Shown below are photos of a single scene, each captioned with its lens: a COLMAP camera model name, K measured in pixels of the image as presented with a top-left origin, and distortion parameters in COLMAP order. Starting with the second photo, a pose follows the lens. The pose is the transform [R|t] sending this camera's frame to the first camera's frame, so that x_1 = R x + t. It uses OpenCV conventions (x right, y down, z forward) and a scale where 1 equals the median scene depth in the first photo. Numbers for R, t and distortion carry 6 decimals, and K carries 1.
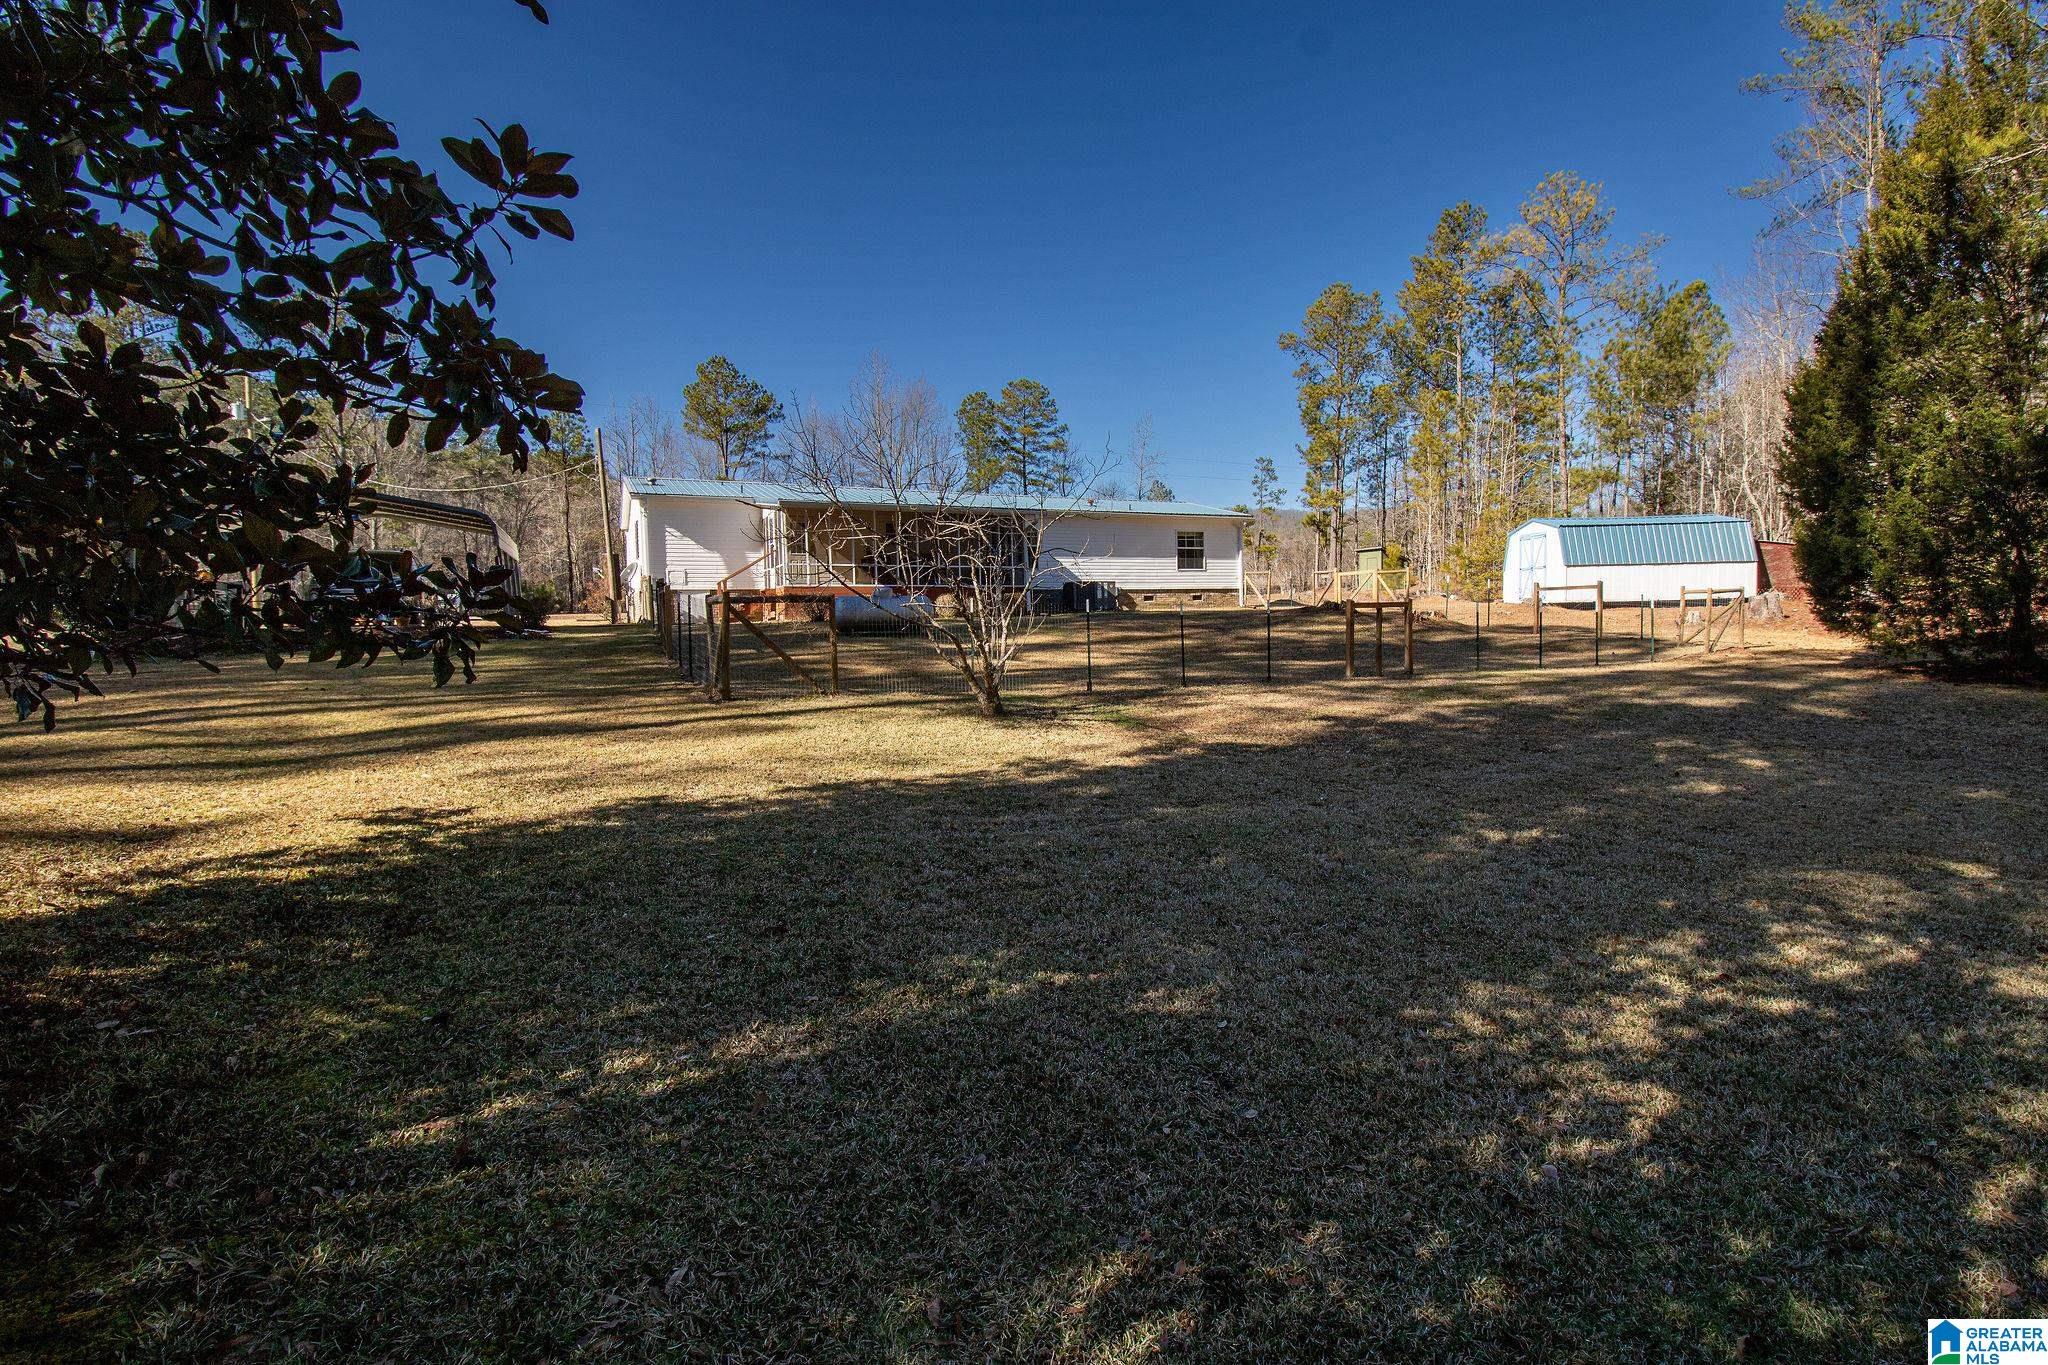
lens RADIAL K [[955.1, 0, 1032.8], [0, 955.1, 664.7], [0, 0, 1]] dist [0.014025, -0.000173]
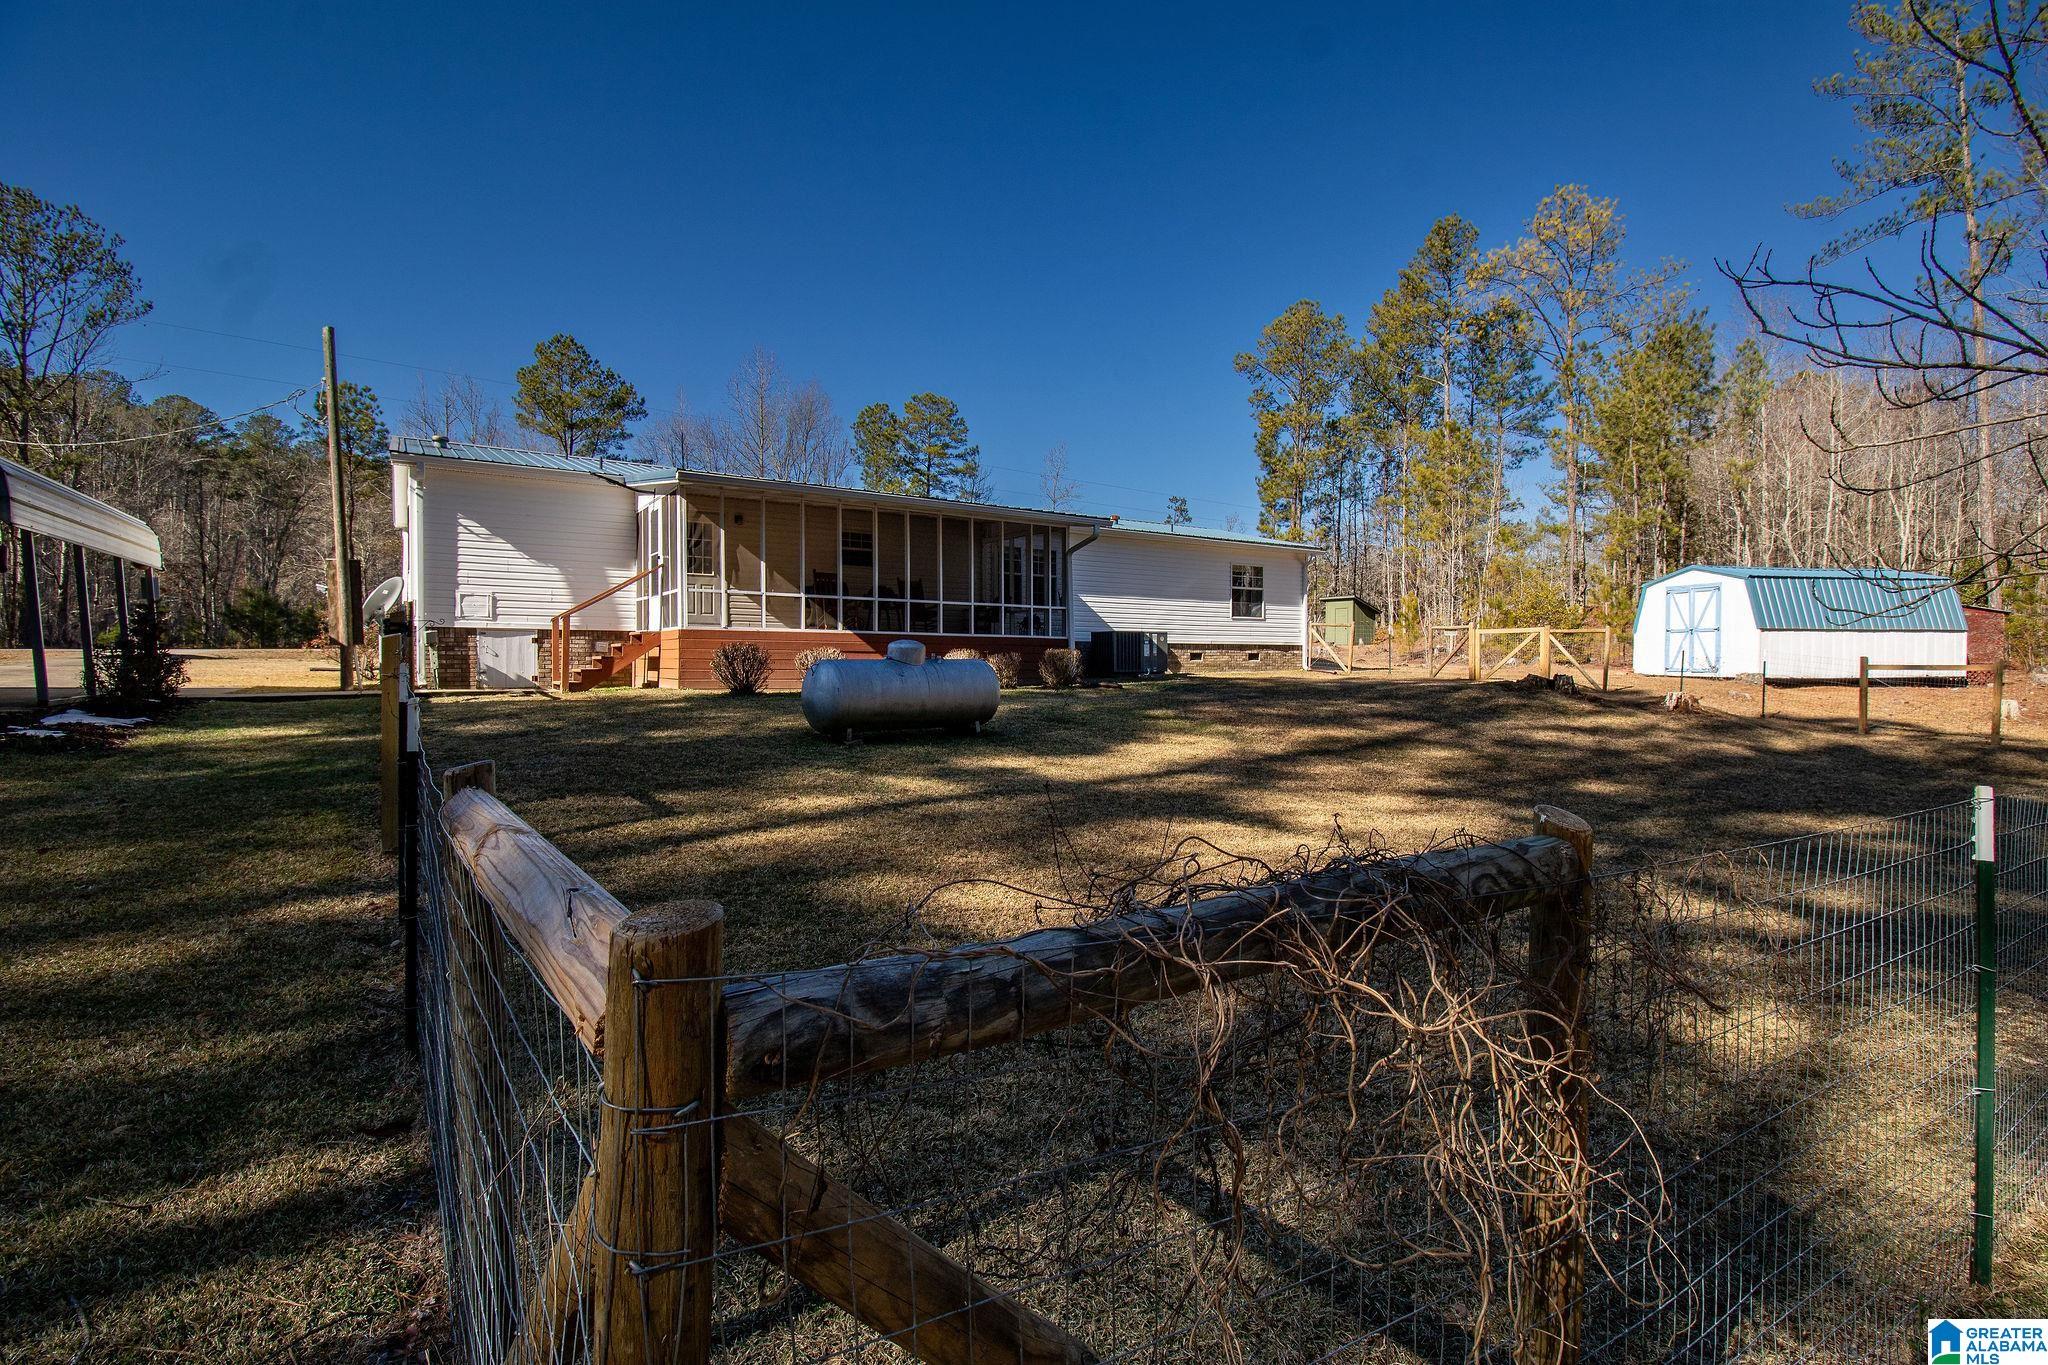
lens RADIAL K [[955.1, 0, 1032.8], [0, 955.1, 664.7], [0, 0, 1]] dist [0.014025, -0.000173]
pose [[0.988806, 0.023663, 0.147319, -0.101526], [-0.017631, 0.998957, -0.042117, -0.030562], [-0.148162, 0.039048, 0.988192, 0.307732]]
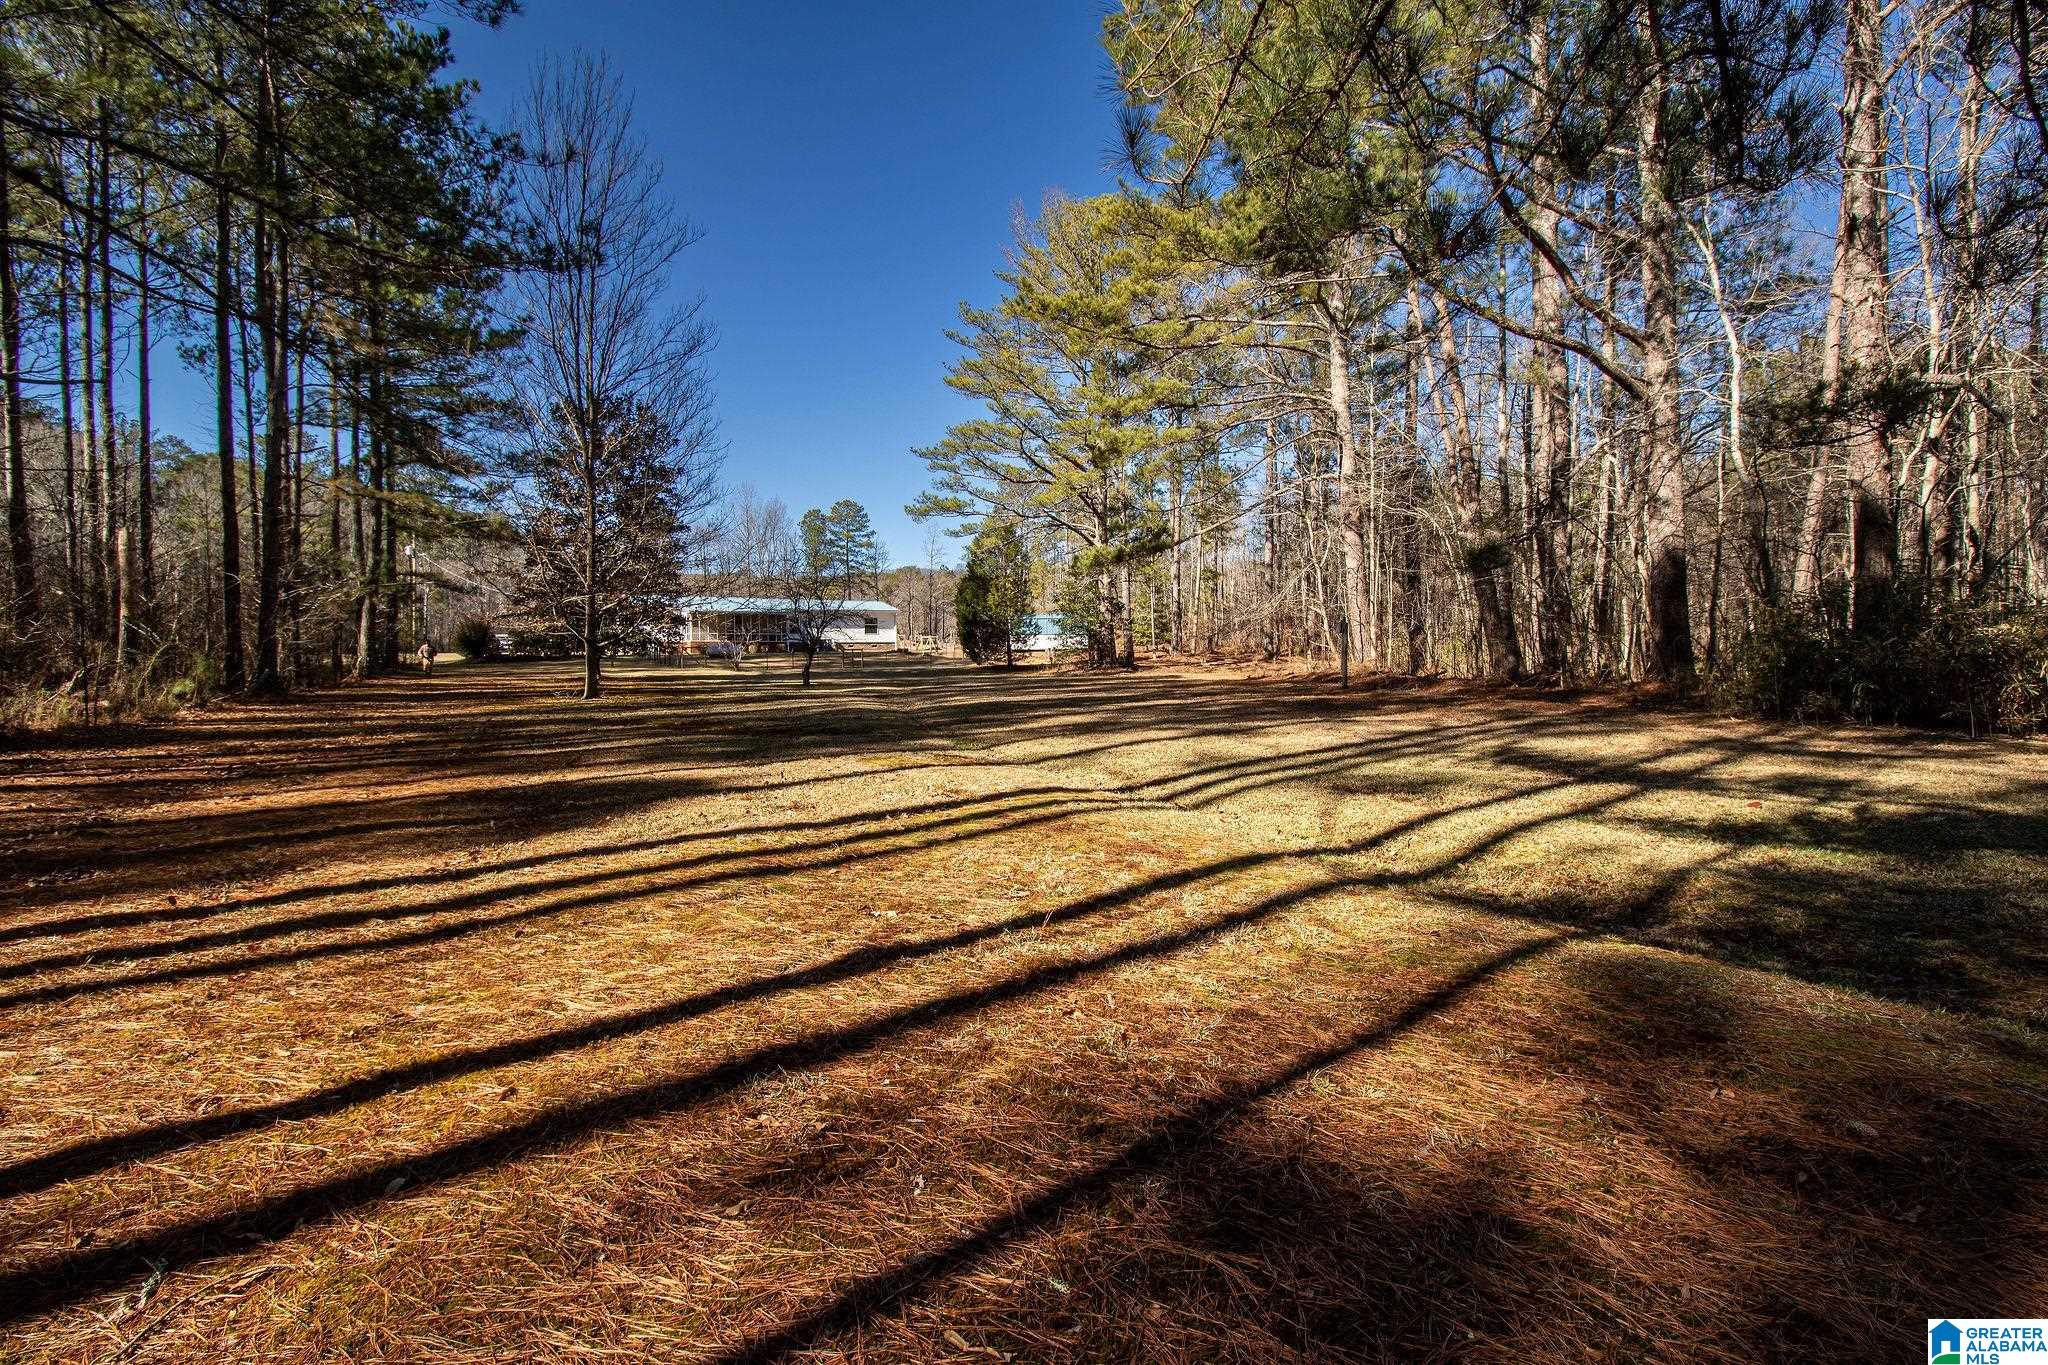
lens RADIAL K [[955.1, 0, 1032.8], [0, 955.1, 664.7], [0, 0, 1]] dist [0.014025, -0.000173]
pose [[0.993336, 0.015801, 0.114162, 0.290387], [-0.010362, 0.998790, -0.048084, 0.080714], [-0.114784, 0.046581, 0.992298, -1.320903]]
